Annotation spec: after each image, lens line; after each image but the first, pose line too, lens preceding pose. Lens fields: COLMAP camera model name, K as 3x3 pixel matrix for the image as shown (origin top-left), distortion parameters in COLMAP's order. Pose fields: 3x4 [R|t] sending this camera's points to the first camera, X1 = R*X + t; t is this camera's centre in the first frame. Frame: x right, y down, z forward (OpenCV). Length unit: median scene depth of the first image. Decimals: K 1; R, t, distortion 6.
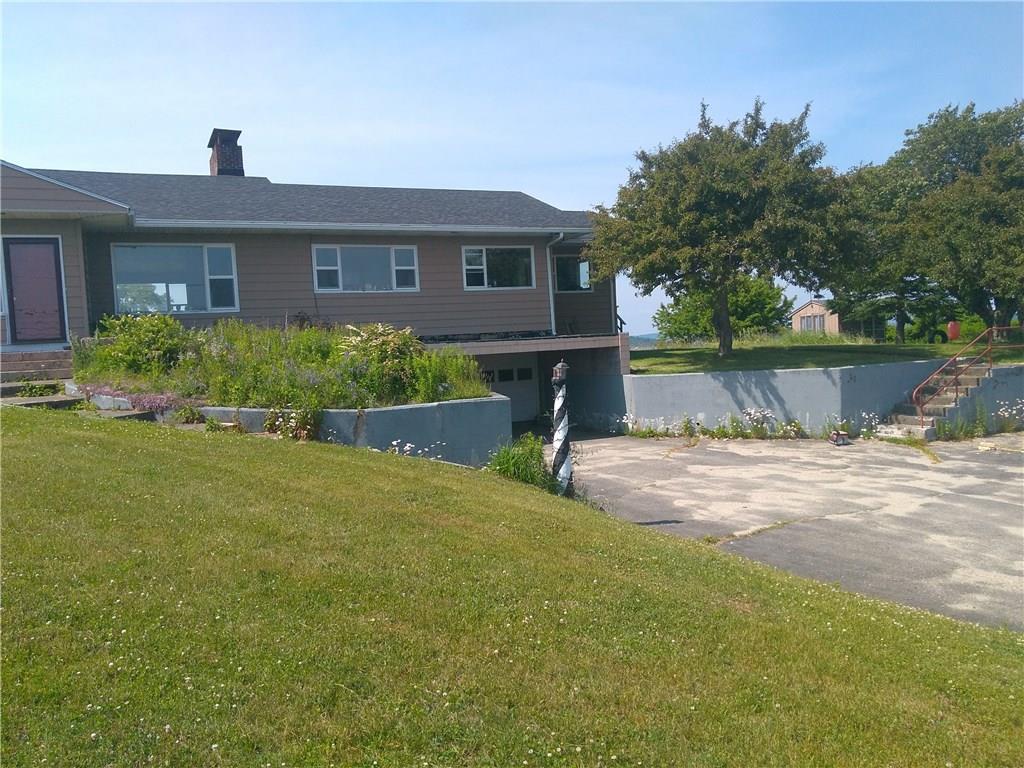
lens RADIAL K [[794.9, 0, 512.0], [0, 794.9, 384.0], [0, 0, 1]] dist [0.037729, -0.007678]
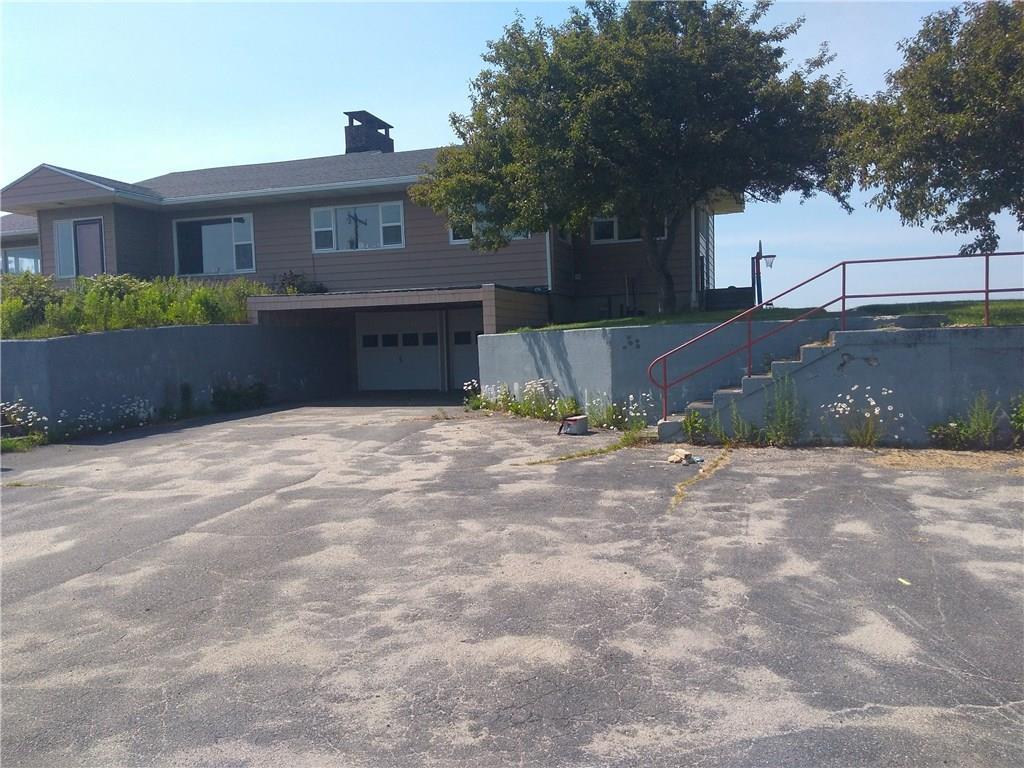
lens RADIAL K [[801.7, 0, 518.8], [0, 801.7, 376.9], [0, 0, 1]] dist [0.043087, -0.006725]
pose [[0.752936, 0.056592, -0.655656, 0.682528], [-0.040664, 0.998393, 0.039478, -0.001008], [0.656836, -0.003063, 0.754027, 0.354089]]
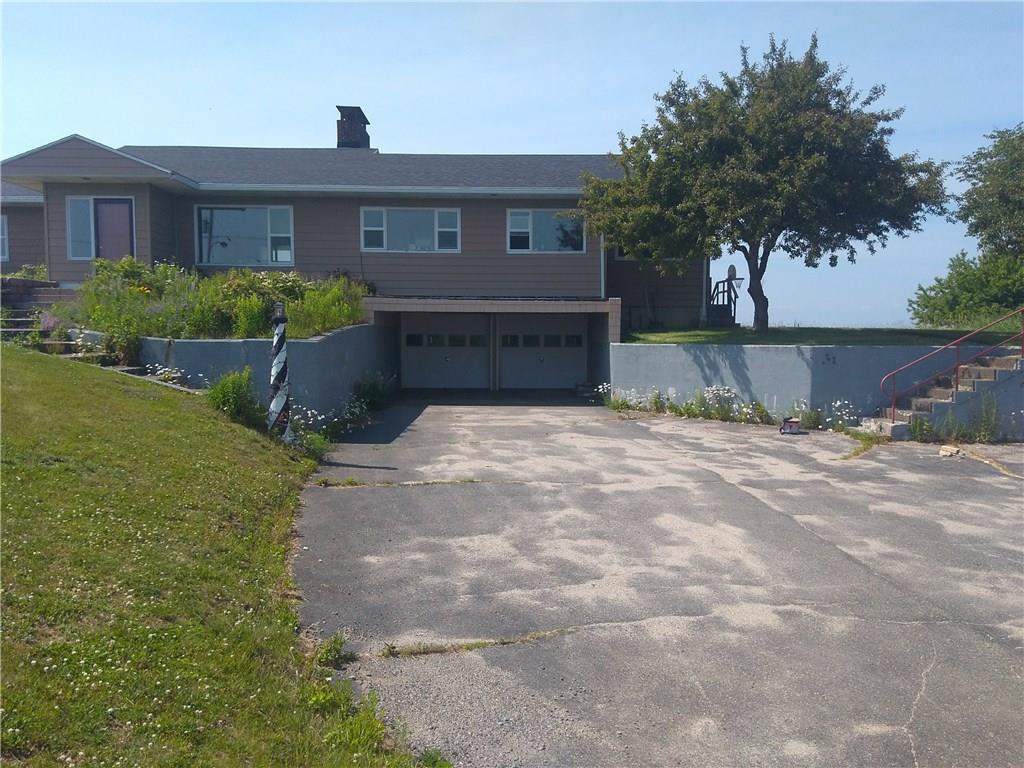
lens RADIAL K [[801.7, 0, 518.8], [0, 801.7, 376.9], [0, 0, 1]] dist [0.043087, -0.006725]
pose [[0.918126, 0.078222, -0.388491, 0.387355], [-0.072275, 0.996936, 0.029922, 0.008125], [0.389641, 0.000606, 0.920967, 0.070506]]
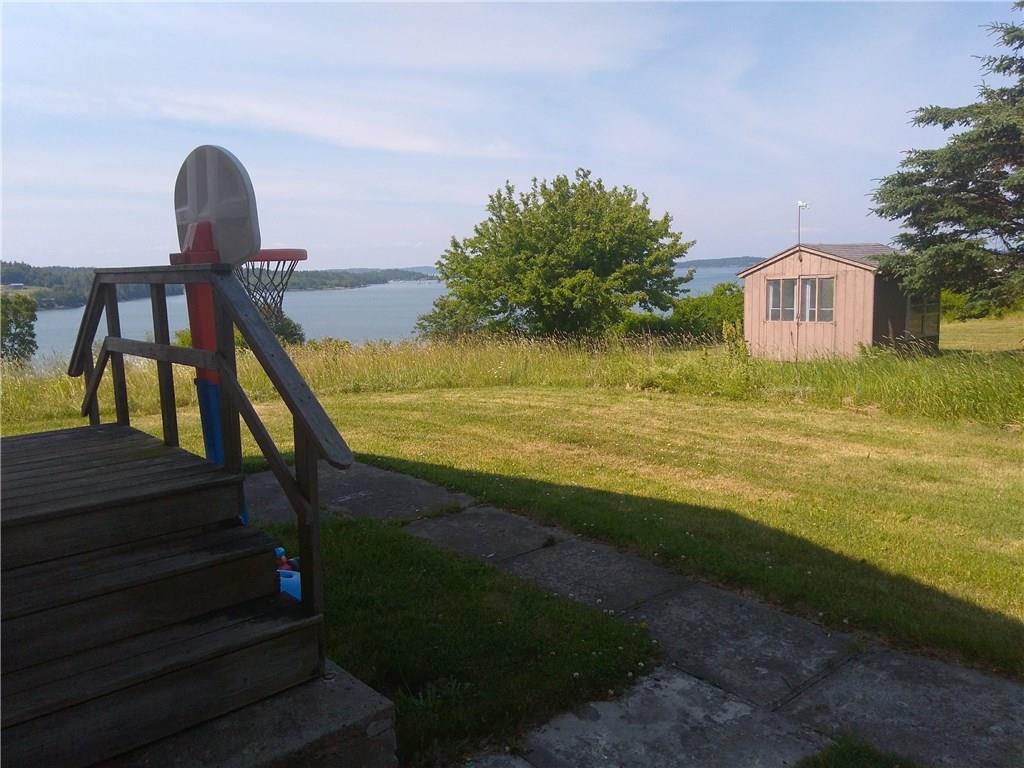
lens RADIAL K [[801.7, 0, 518.8], [0, 801.7, 376.9], [0, 0, 1]] dist [0.043087, -0.006725]
pose [[0.965564, 0.008404, 0.260030, 0.264579], [-0.024281, 0.998027, 0.057907, -0.118290], [-0.259030, -0.062226, 0.963863, 1.348561]]
